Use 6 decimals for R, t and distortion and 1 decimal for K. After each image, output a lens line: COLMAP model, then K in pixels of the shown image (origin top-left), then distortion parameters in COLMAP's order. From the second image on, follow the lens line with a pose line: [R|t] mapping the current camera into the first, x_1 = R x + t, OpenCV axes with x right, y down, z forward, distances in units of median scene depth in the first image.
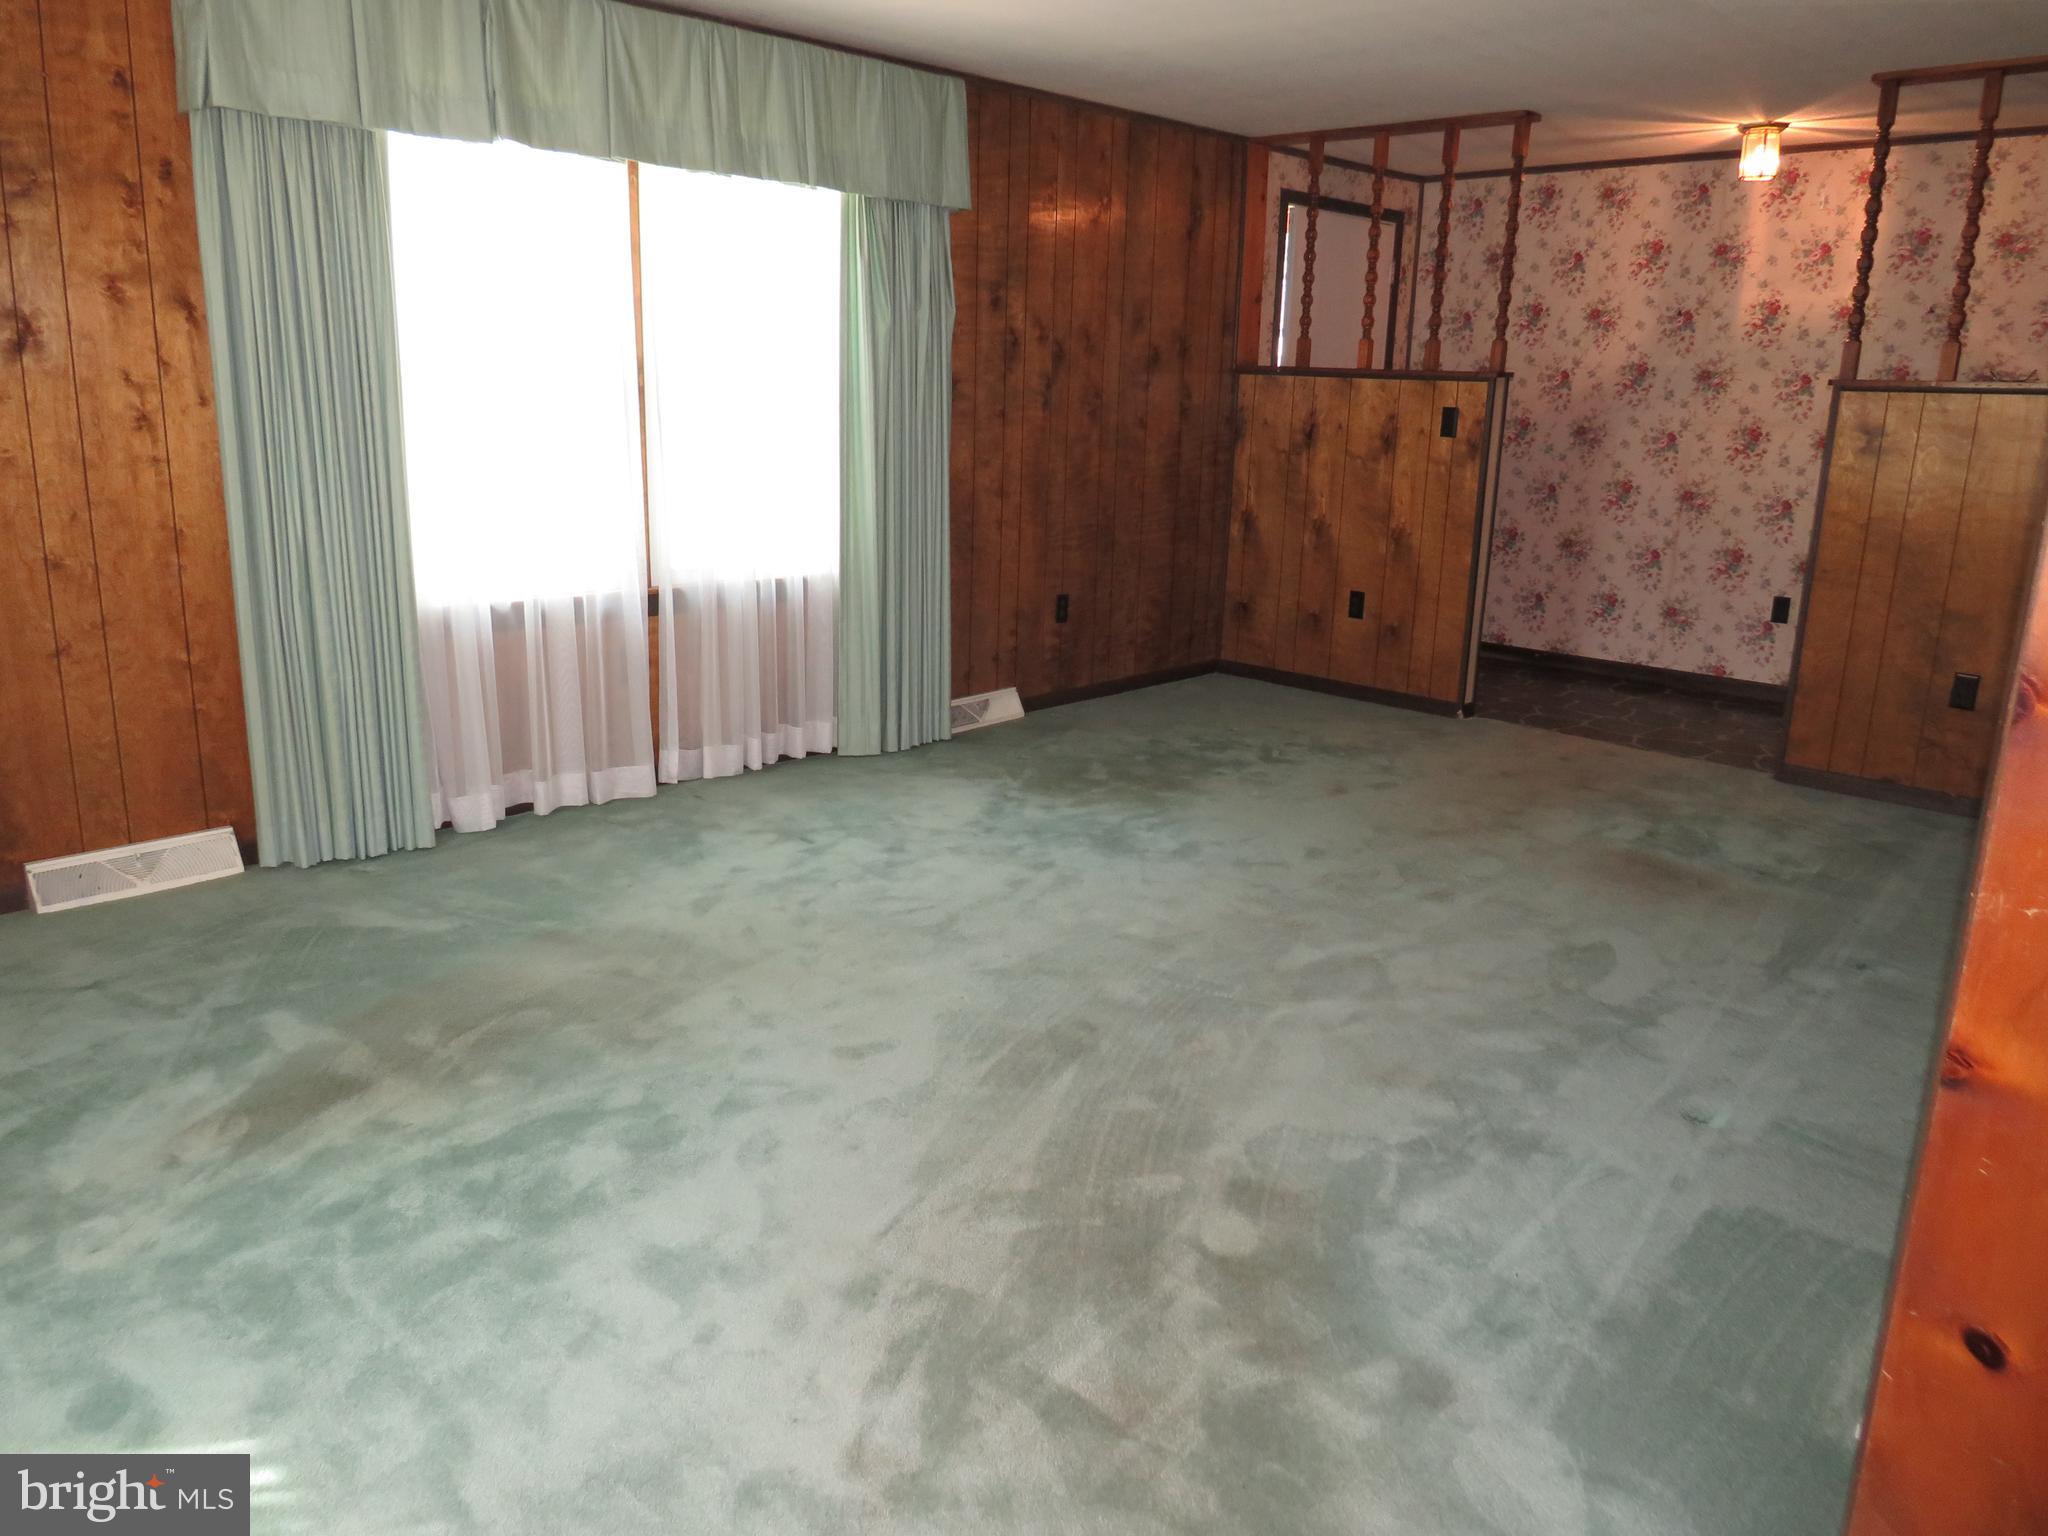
lens RADIAL K [[1463.9, 0, 1026.1], [0, 1463.9, 756.5], [0, 0, 1]] dist [-0.009190, -0.004813]
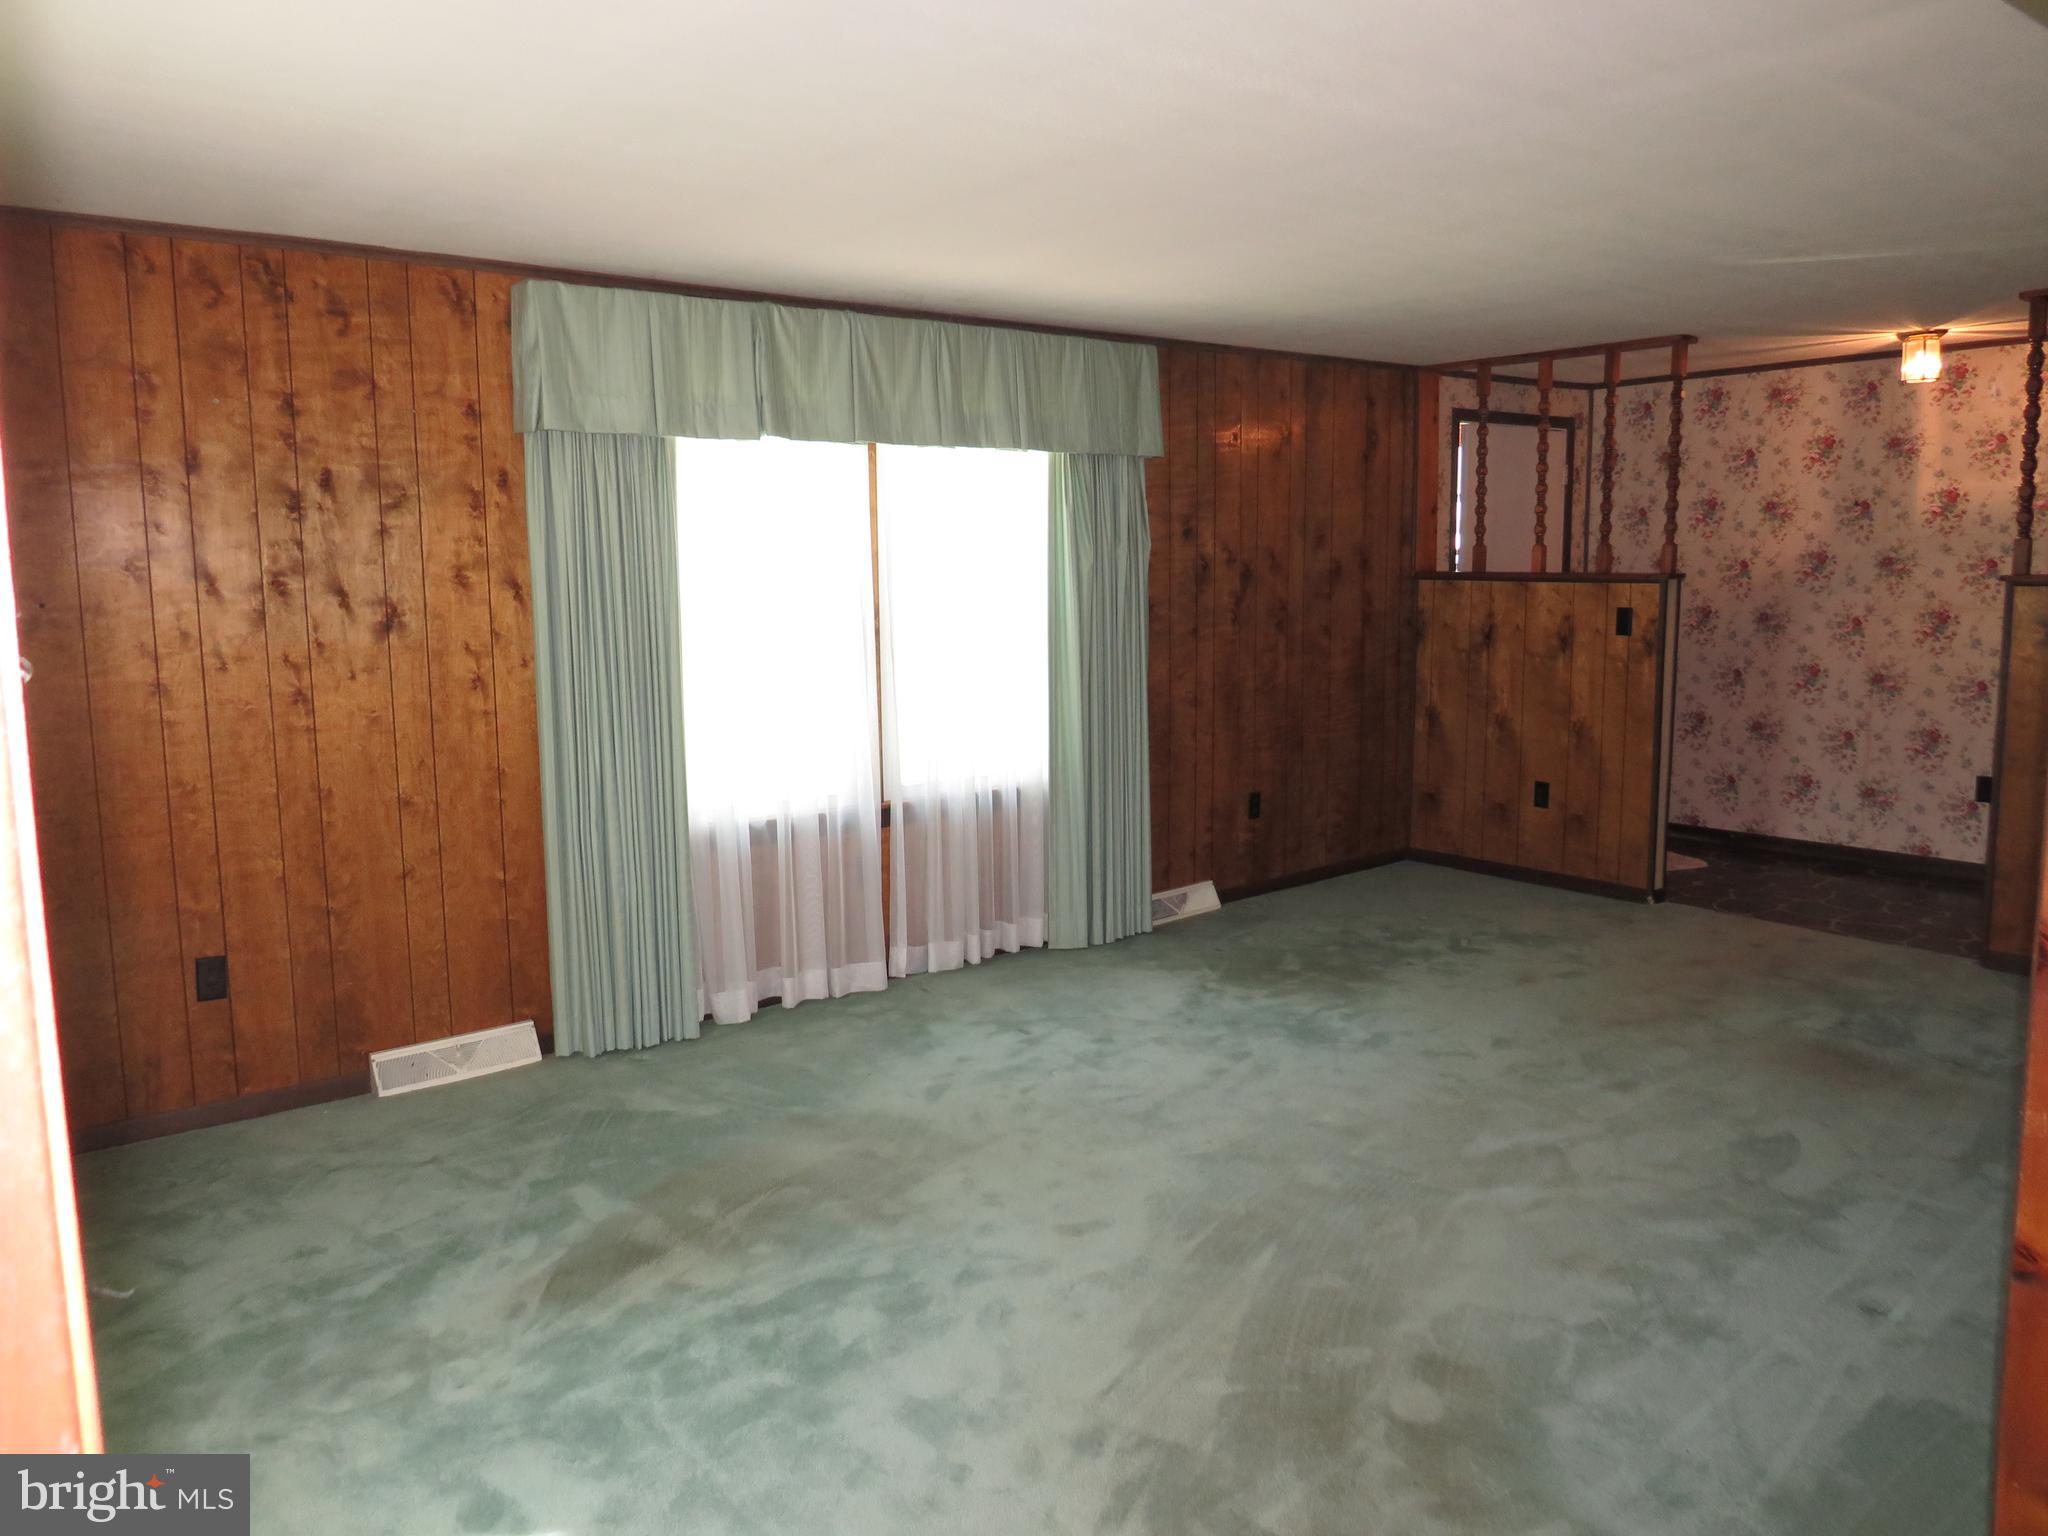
lens RADIAL K [[2889.5, 0, 856.2], [0, 2889.5, 320.7], [0, 0, 1]] dist [-0.043800, 0.131803]
pose [[0.992056, -0.021154, -0.124005, 0.005159], [0.007543, 0.993989, -0.109216, -0.245505], [0.125570, 0.107413, 0.986253, -1.248134]]
